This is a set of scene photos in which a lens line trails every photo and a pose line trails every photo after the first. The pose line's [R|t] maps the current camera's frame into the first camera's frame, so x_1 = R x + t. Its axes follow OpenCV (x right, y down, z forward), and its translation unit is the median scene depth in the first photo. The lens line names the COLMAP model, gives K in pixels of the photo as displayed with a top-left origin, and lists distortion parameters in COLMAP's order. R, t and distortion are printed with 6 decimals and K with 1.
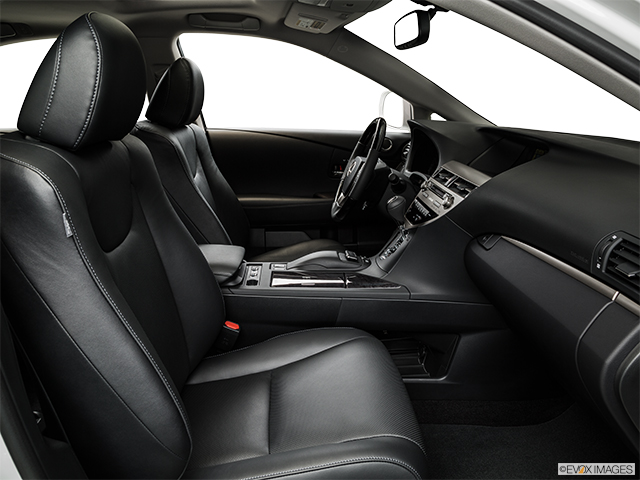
lens RADIAL K [[478.5, 0, 320.0], [0, 478.5, 240.0], [0, 0, 1]] dist [-0.079739, 0.000707]
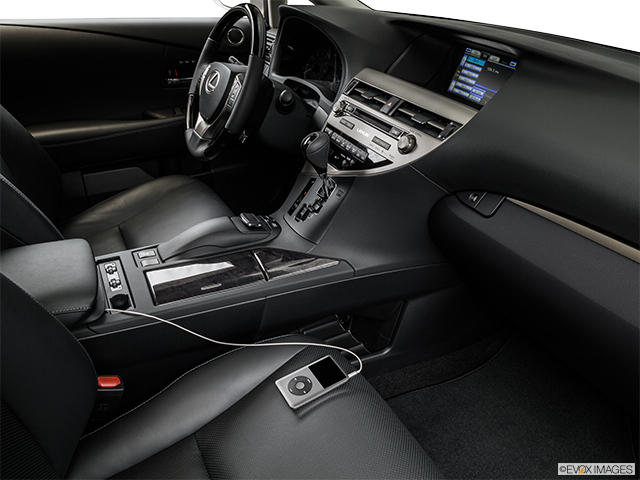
lens RADIAL K [[478.5, 0, 320.0], [0, 478.5, 240.0], [0, 0, 1]] dist [-0.079739, 0.000707]
pose [[0.906850, -0.192523, 0.374910, -0.113851], [0.091719, 0.958398, 0.270298, -0.122506], [-0.411351, -0.210734, 0.886782, 0.344786]]
